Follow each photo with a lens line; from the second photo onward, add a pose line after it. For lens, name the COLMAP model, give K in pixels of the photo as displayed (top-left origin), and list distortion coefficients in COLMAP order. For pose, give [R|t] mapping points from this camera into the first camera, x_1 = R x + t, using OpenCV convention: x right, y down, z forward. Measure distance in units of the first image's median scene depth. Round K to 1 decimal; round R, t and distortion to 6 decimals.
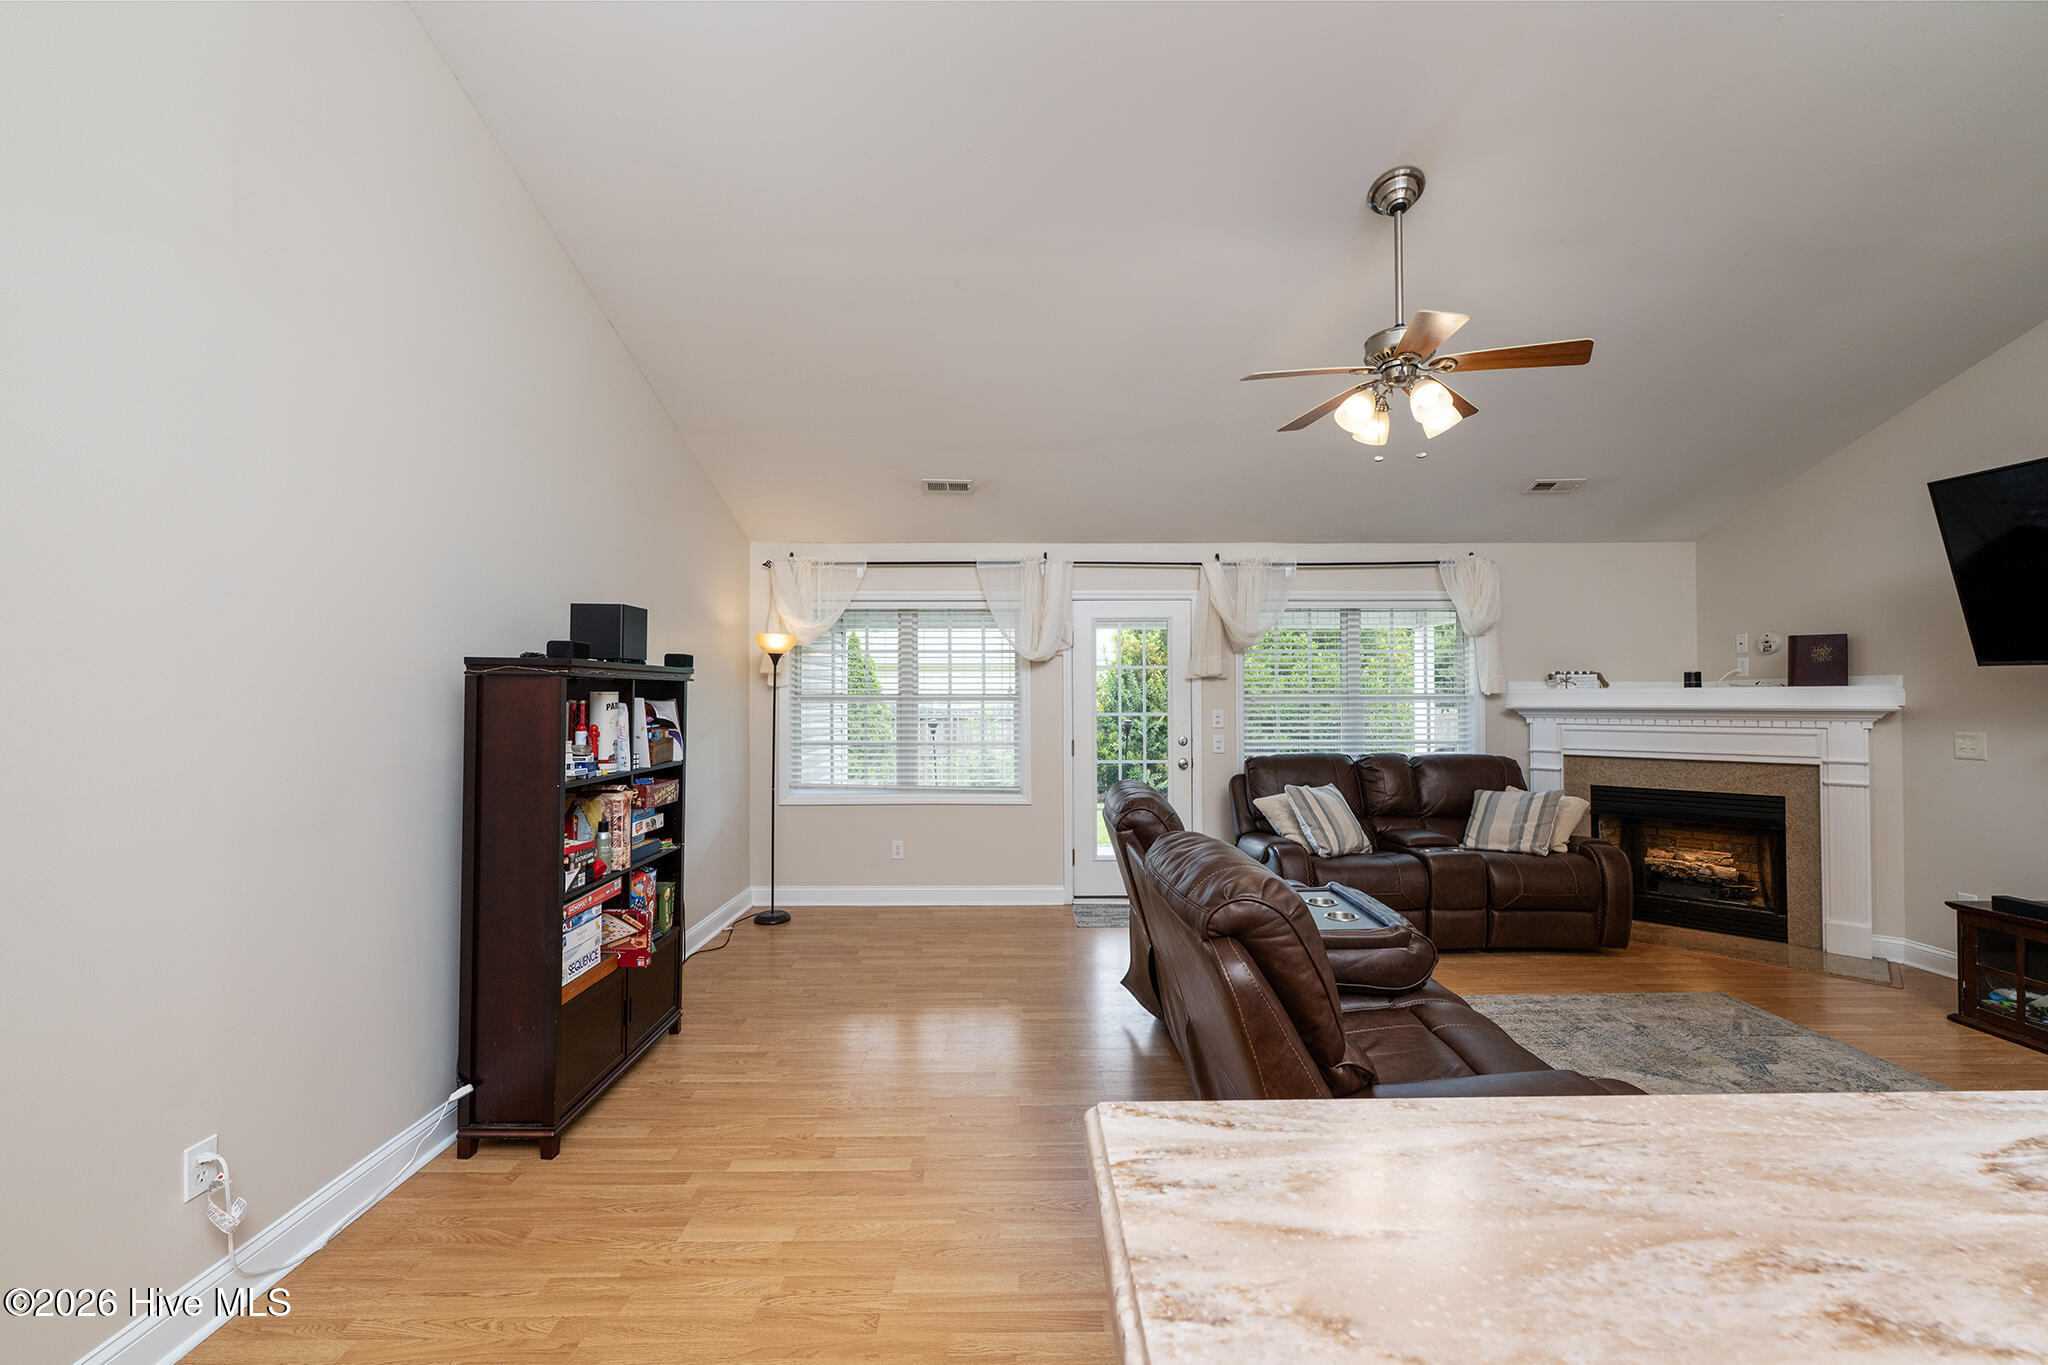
lens RADIAL K [[806.8, 0, 1033.5], [0, 806.8, 686.7], [0, 0, 1]] dist [-0.000294, -0.000211]
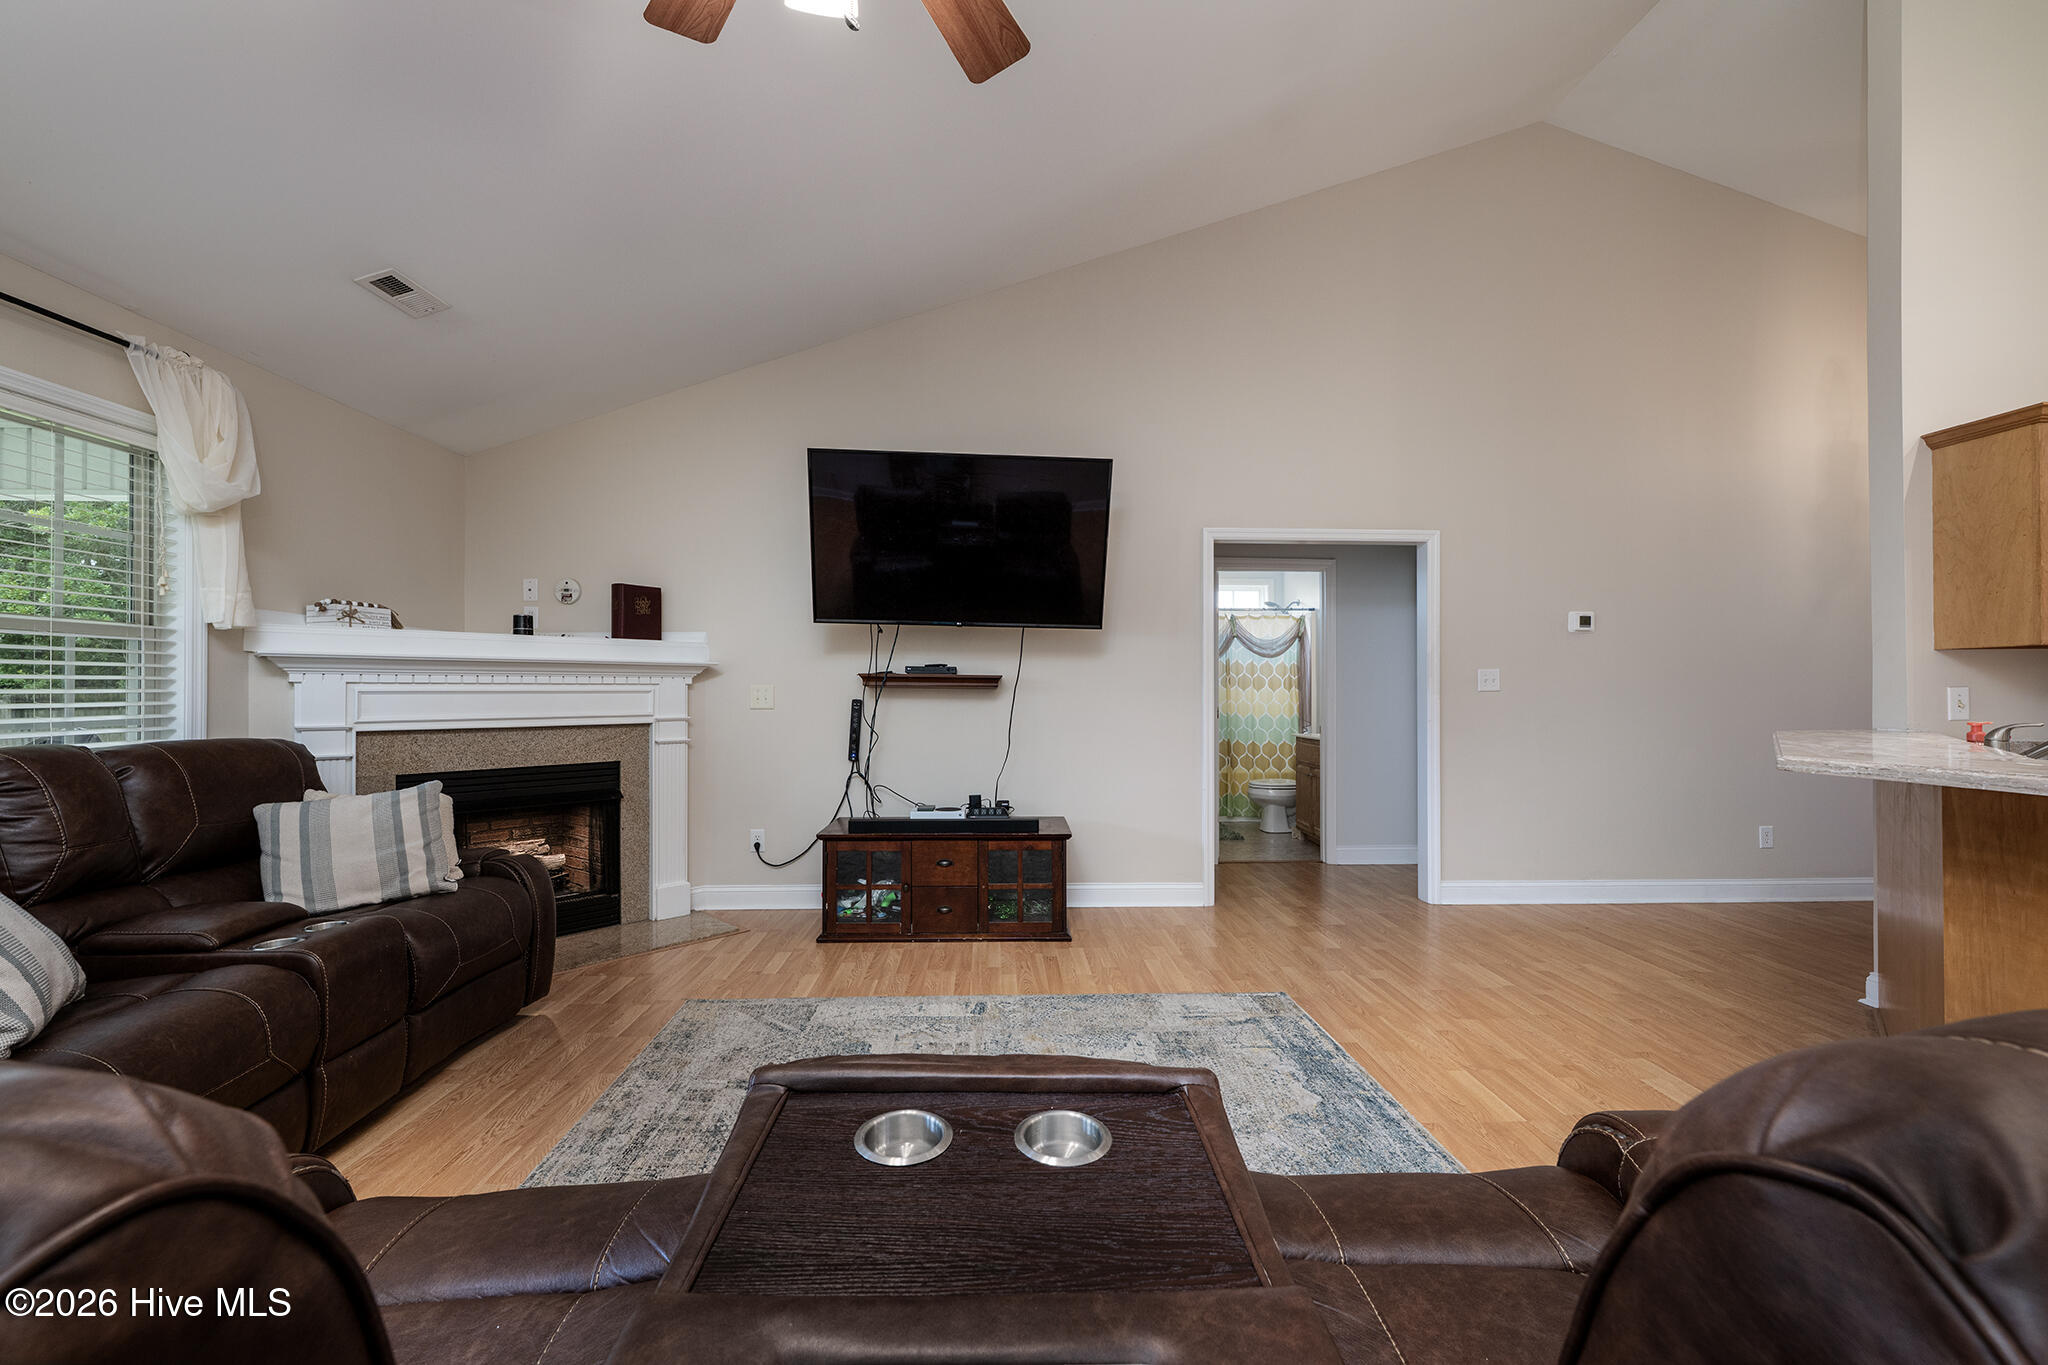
lens RADIAL K [[813.9, 0, 1011.6], [0, 813.9, 684.2], [0, 0, 1]] dist [-0.001218, -0.000059]
pose [[-0.018673, 0.010311, 0.999772, 0.018696], [-0.014575, 0.999838, -0.010584, 0.055941], [-0.999719, -0.014769, -0.018519, 0.602517]]
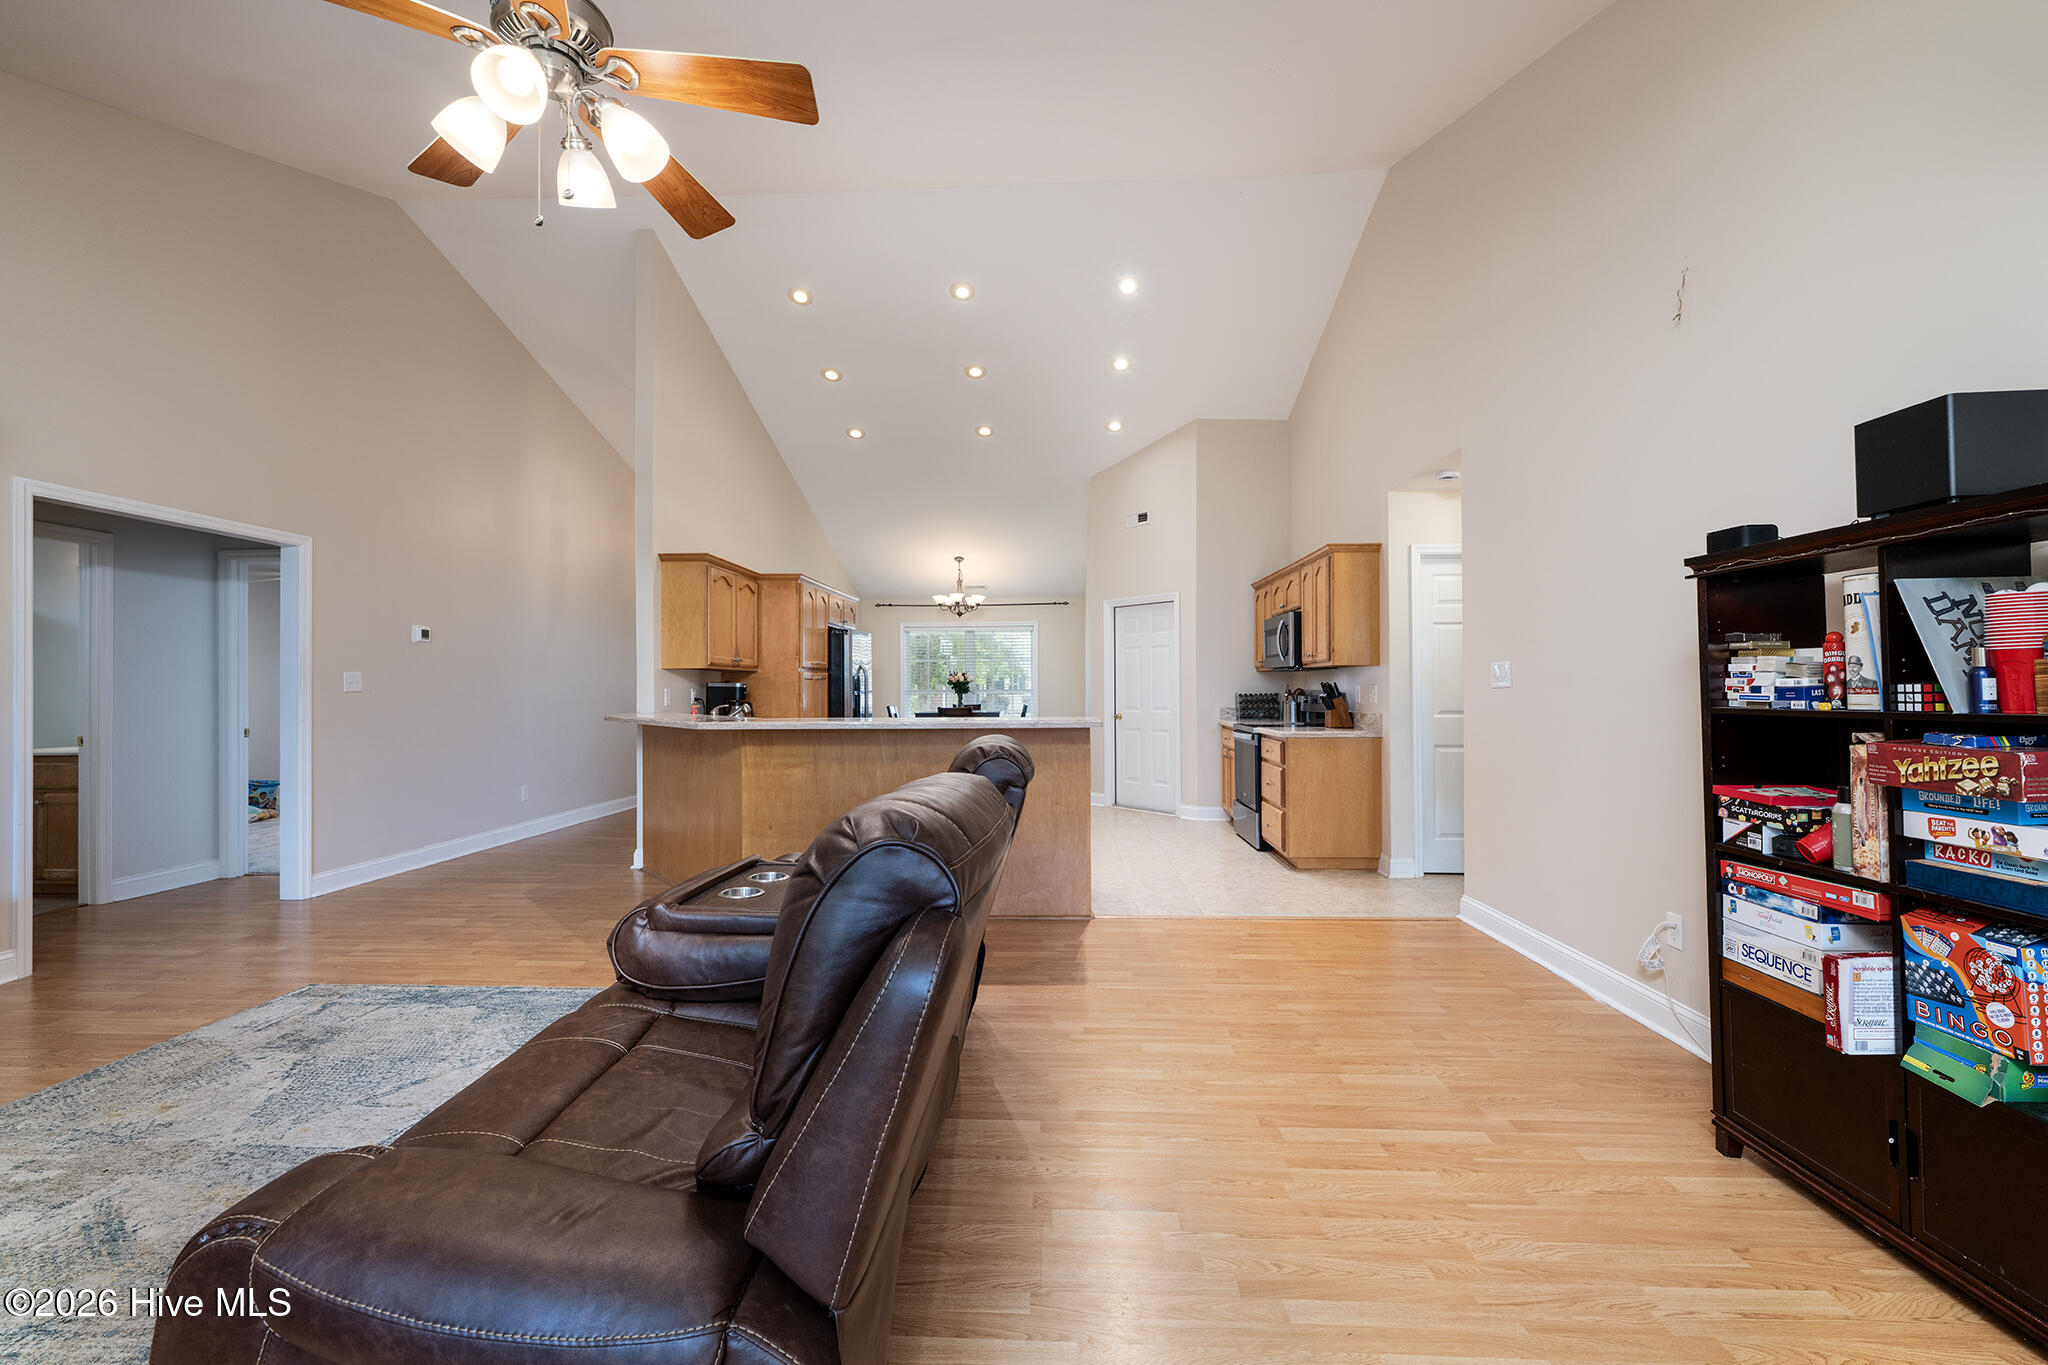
lens RADIAL K [[817.4, 0, 1024.0], [0, 817.4, 682.5], [0, 0, 1]] dist [0.000794, 0.000304]
pose [[-0.998259, 0.007141, 0.058541, 0.041746], [0.005858, 0.999739, -0.022062, 0.062325], [-0.058684, -0.021681, -0.998041, 1.061933]]
